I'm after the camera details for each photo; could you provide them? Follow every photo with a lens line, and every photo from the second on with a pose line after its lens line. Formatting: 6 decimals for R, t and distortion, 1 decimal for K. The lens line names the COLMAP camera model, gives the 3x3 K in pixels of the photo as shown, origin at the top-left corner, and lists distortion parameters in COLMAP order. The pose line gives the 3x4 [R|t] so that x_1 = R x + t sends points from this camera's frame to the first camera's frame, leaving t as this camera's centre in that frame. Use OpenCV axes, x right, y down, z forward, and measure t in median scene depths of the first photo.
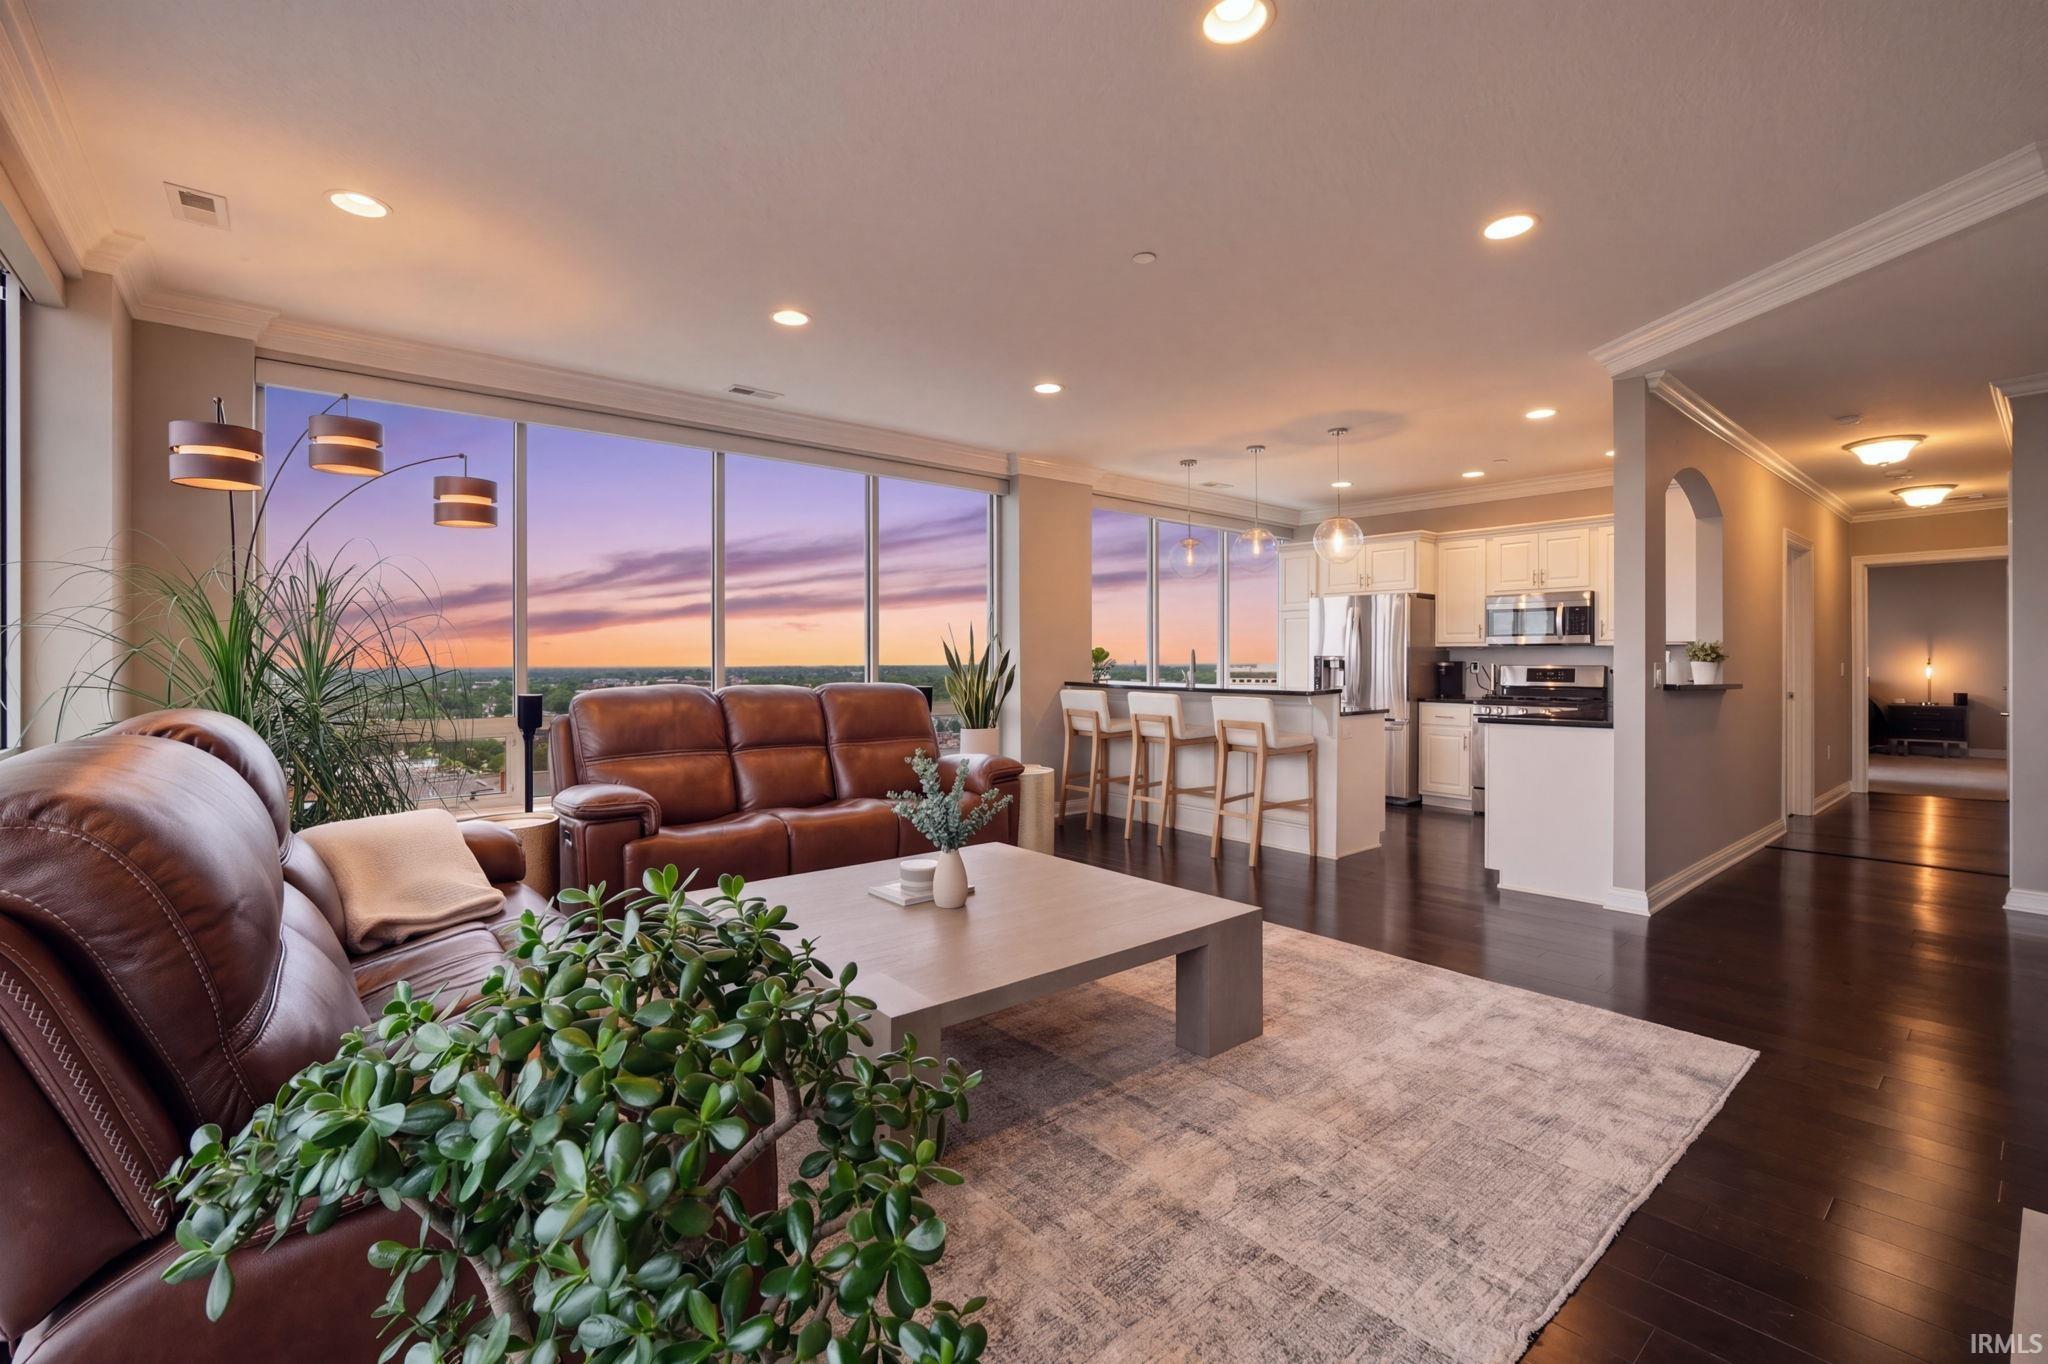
lens RADIAL K [[868.3, 0, 1039.4], [0, 868.3, 667.1], [0, 0, 1]] dist [-0.019347, 0.003519]
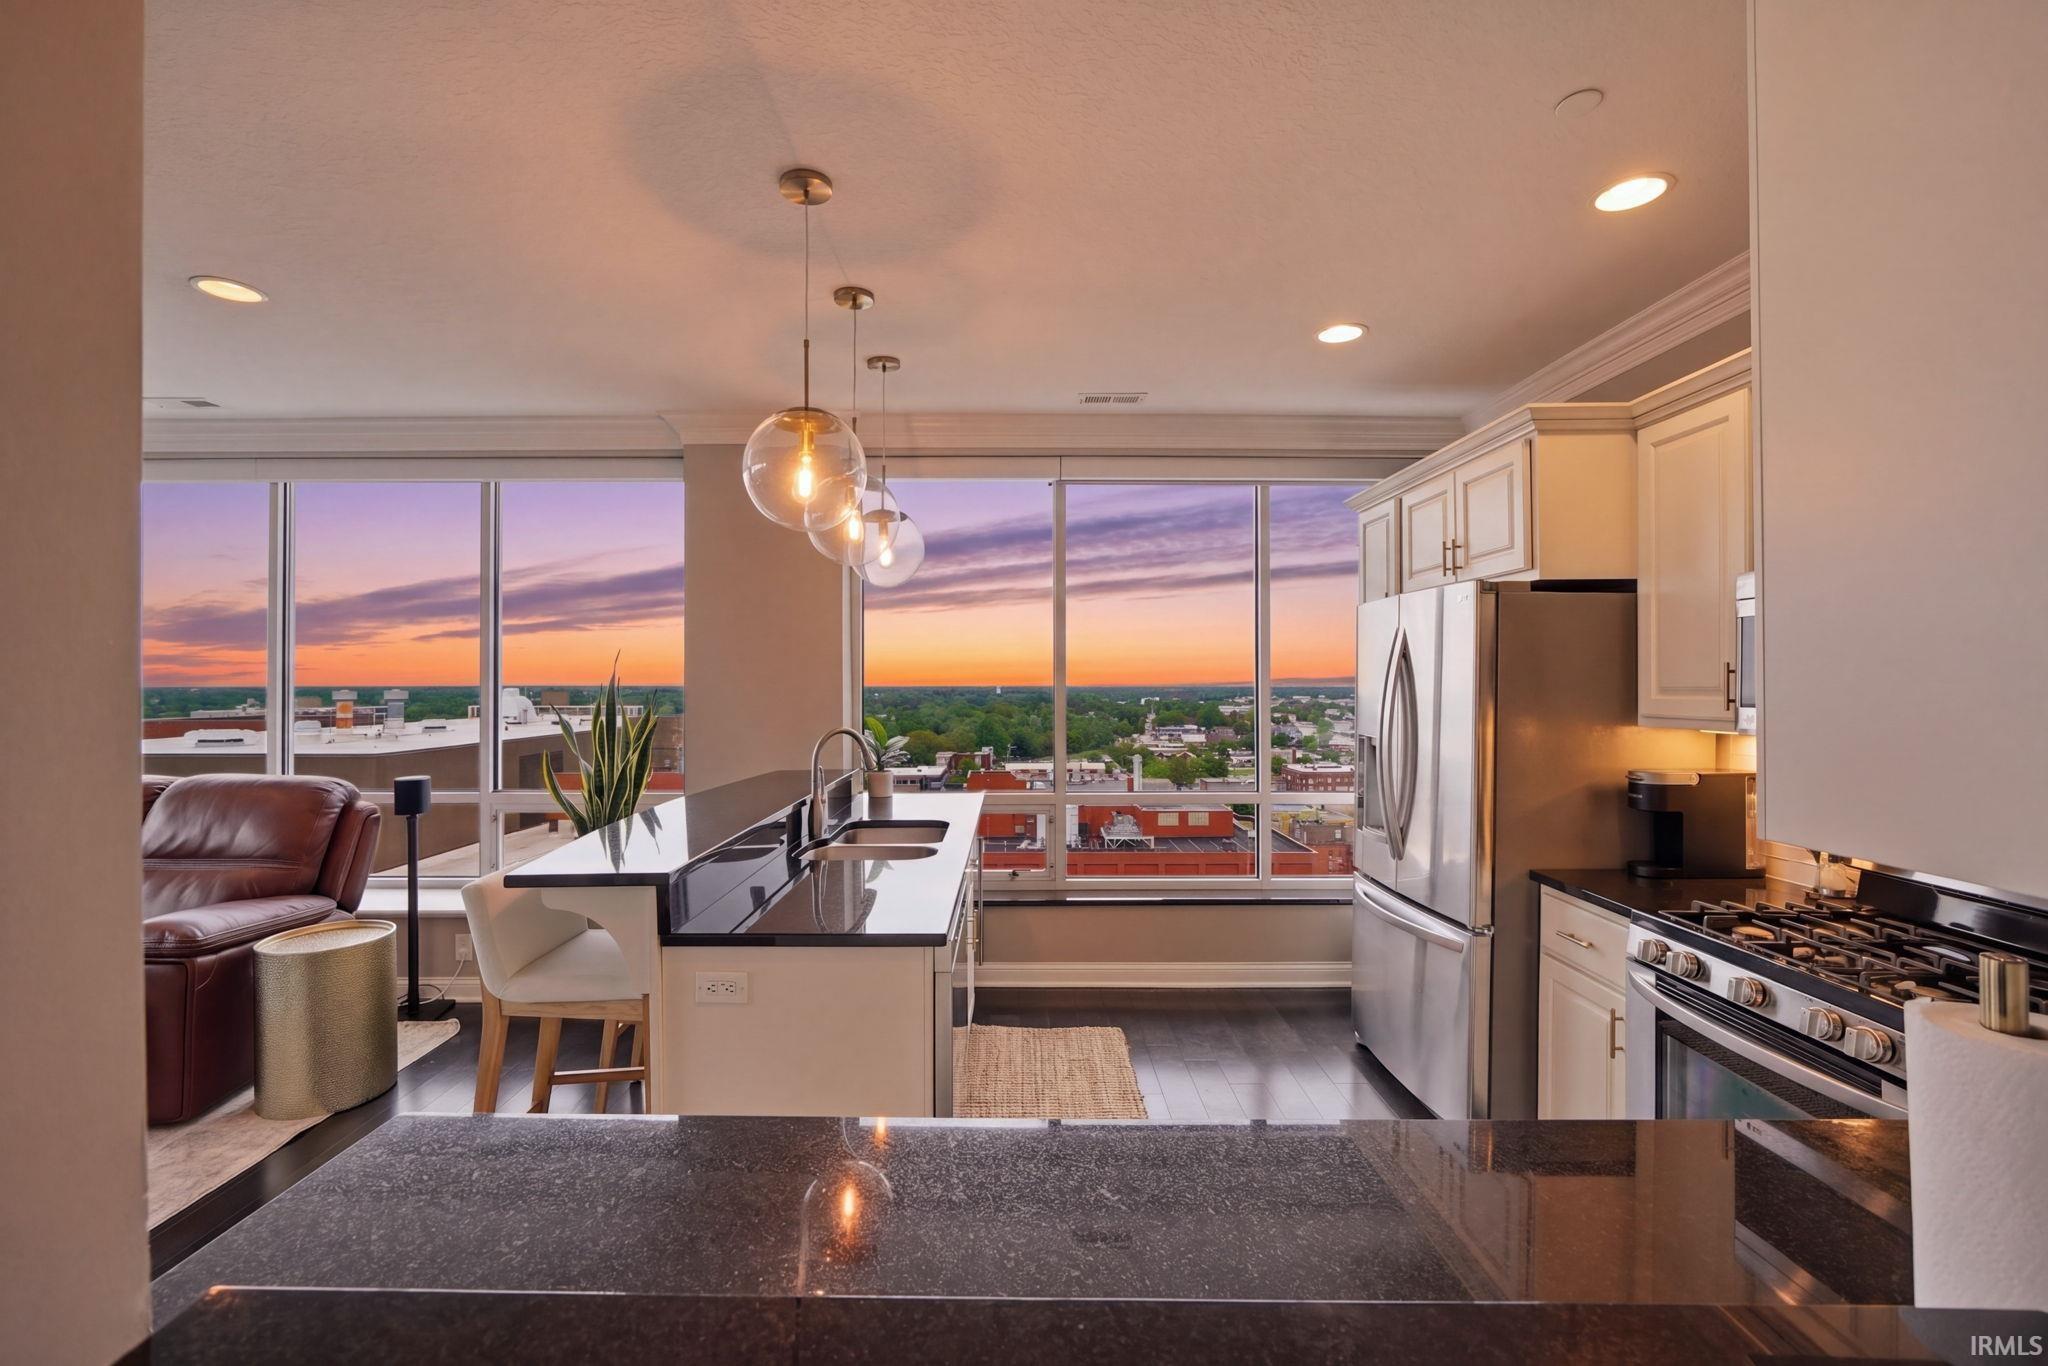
lens RADIAL K [[868.3, 0, 1032.5], [0, 868.3, 673.7], [0, 0, 1]] dist [-0.019347, 0.003519]
pose [[0.768914, -0.002400, -0.639347, 0.585791], [-0.002533, 0.999974, -0.006800, -0.049840], [0.639347, 0.006848, 0.768888, 0.681626]]
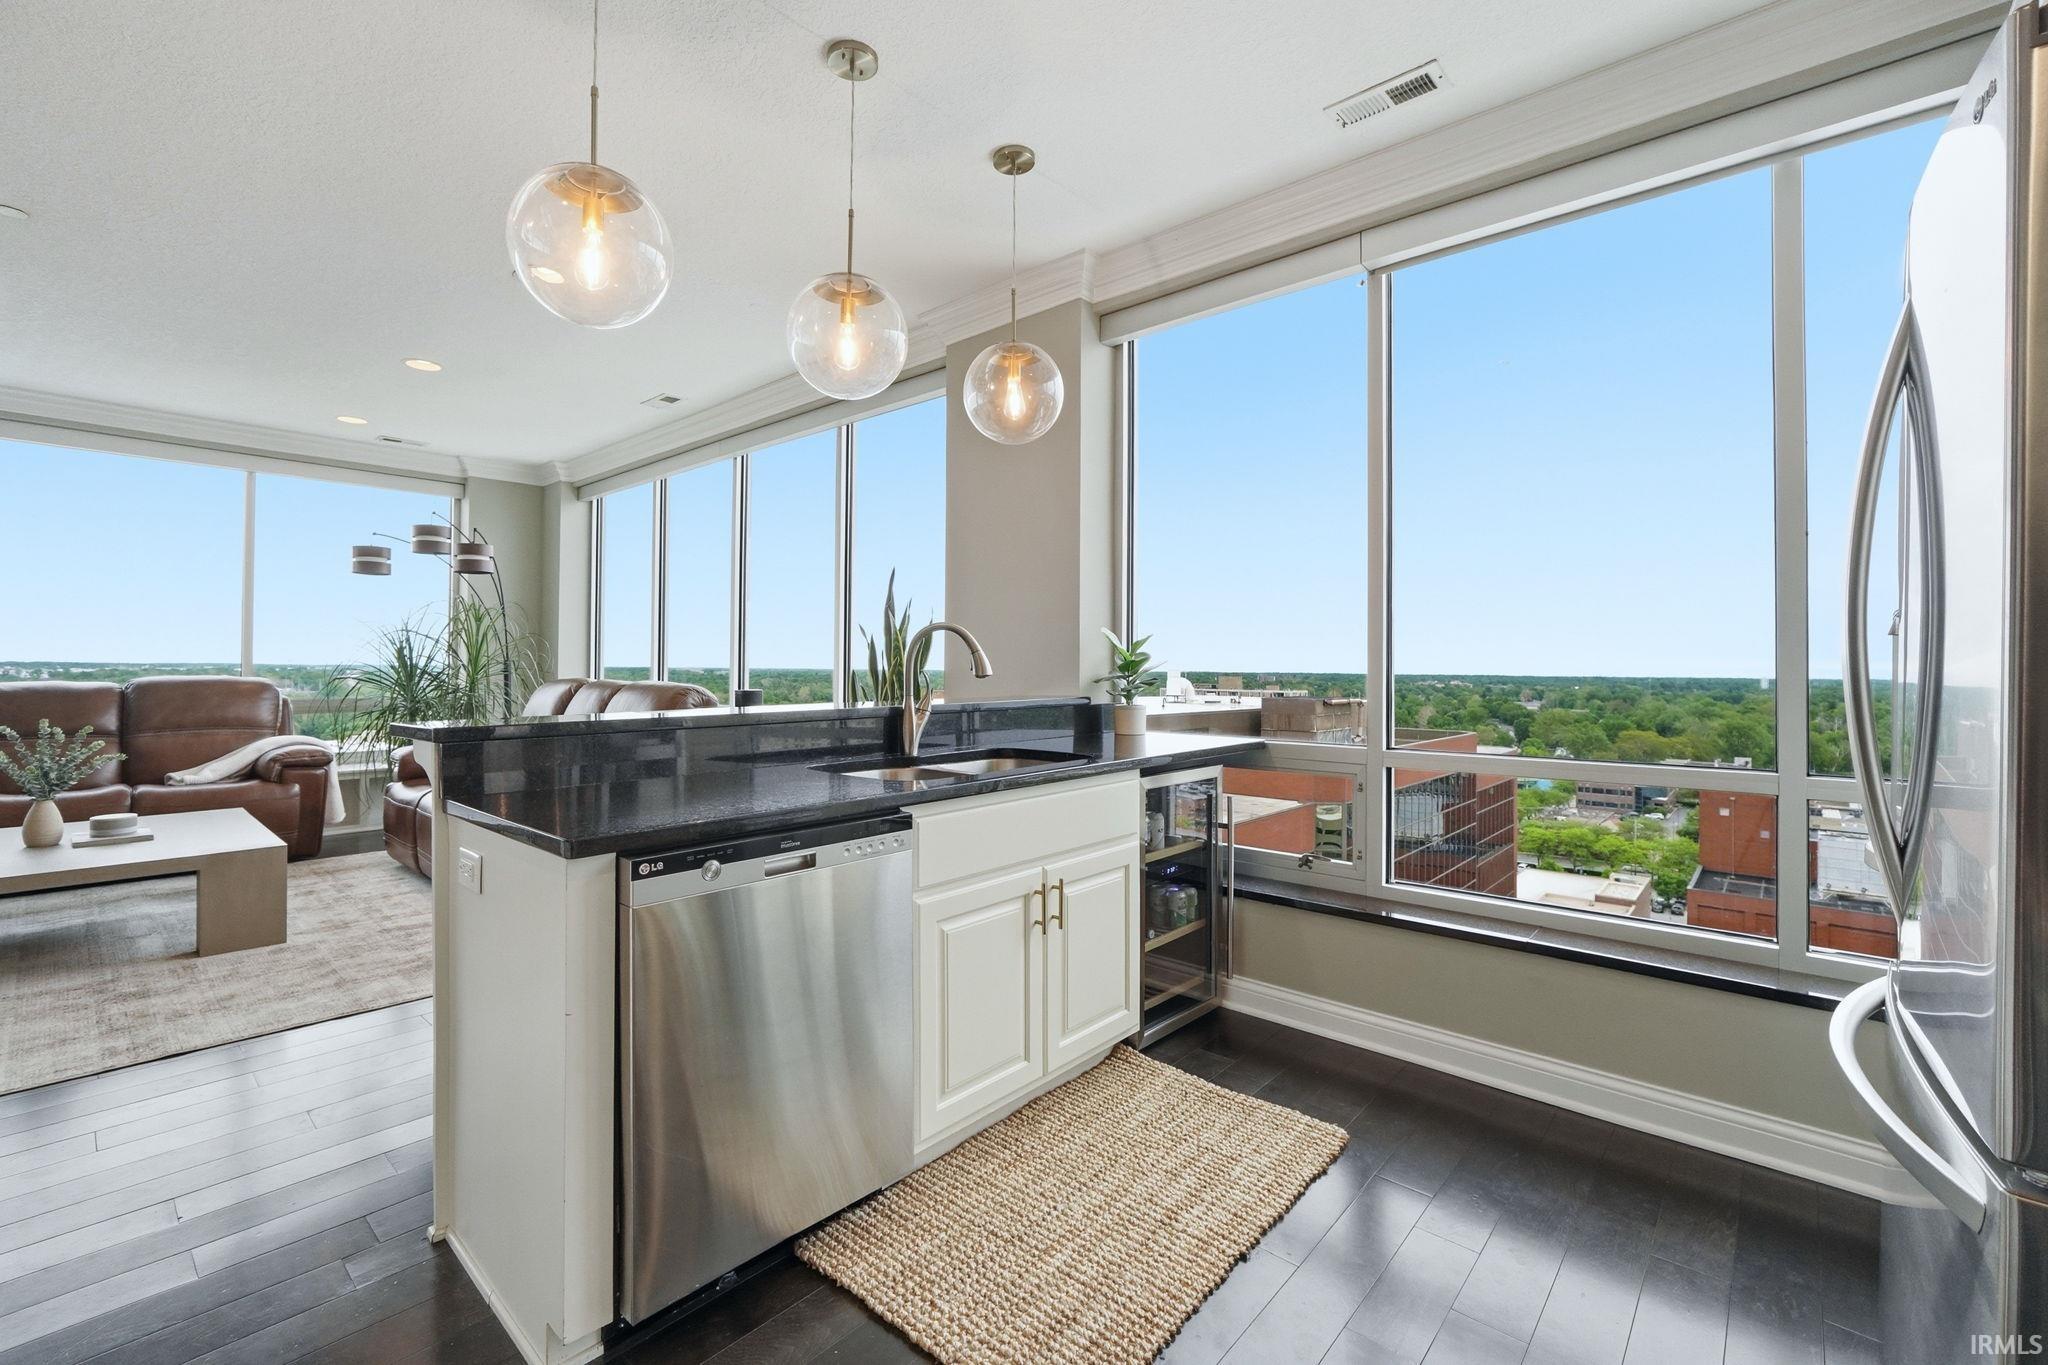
lens RADIAL K [[868.3, 0, 1024.2], [0, 868.3, 654.2], [0, 0, 1]] dist [-0.019347, 0.003519]
pose [[0.134824, -0.009997, -0.990819, 0.582661], [-0.006376, 0.999920, -0.010957, -0.003075], [0.990849, 0.007795, 0.134750, 0.983333]]
